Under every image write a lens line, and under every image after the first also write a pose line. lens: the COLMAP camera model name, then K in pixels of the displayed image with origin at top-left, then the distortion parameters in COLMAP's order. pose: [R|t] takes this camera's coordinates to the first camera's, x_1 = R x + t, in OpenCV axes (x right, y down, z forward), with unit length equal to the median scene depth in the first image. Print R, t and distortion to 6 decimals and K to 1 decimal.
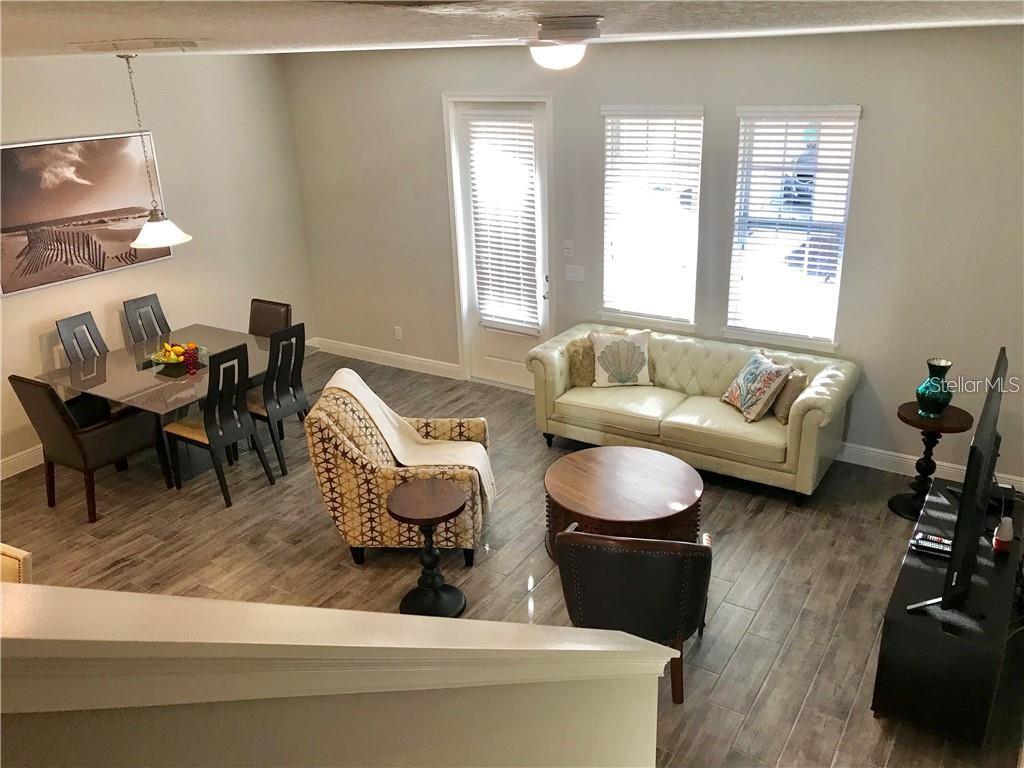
lens RADIAL K [[844.1, 0, 512.5], [0, 844.1, 383.3], [0, 0, 1]] dist [0.026517, 0.000325]
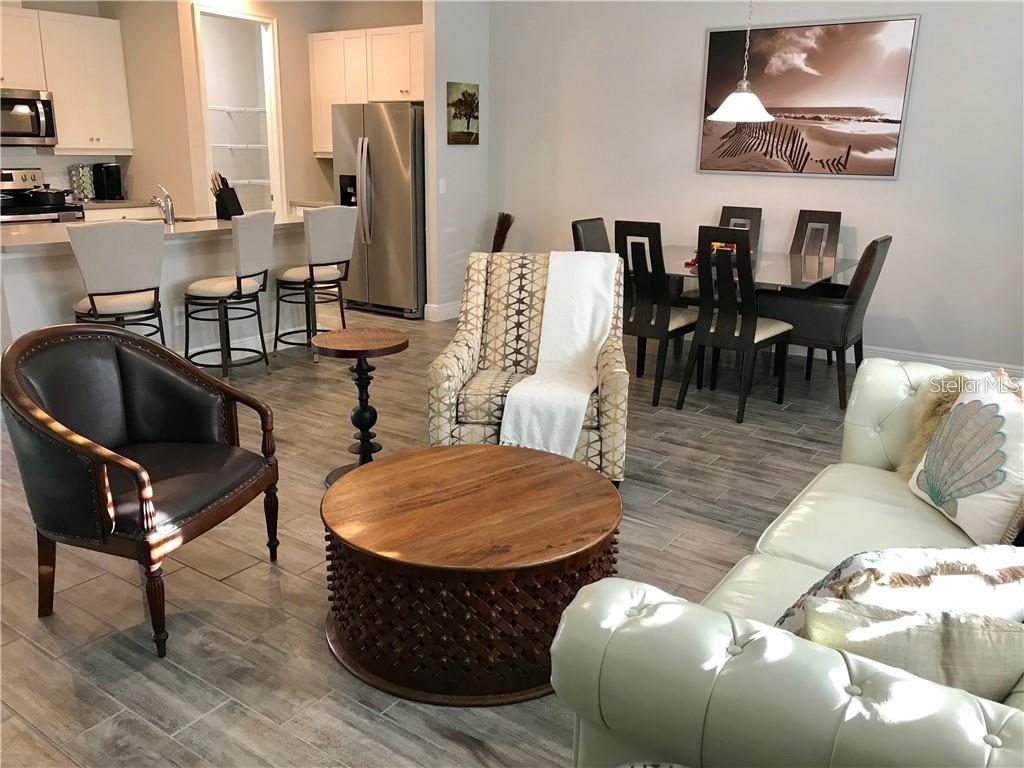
lens RADIAL K [[844.1, 0, 515.6], [0, 844.1, 374.0], [0, 0, 1]] dist [0.026517, 0.000325]
pose [[-0.056217, 0.289426, -0.955548, 0.489630], [-0.376898, 0.880098, 0.288747, -0.093227], [0.924547, 0.376377, 0.059607, 0.774653]]
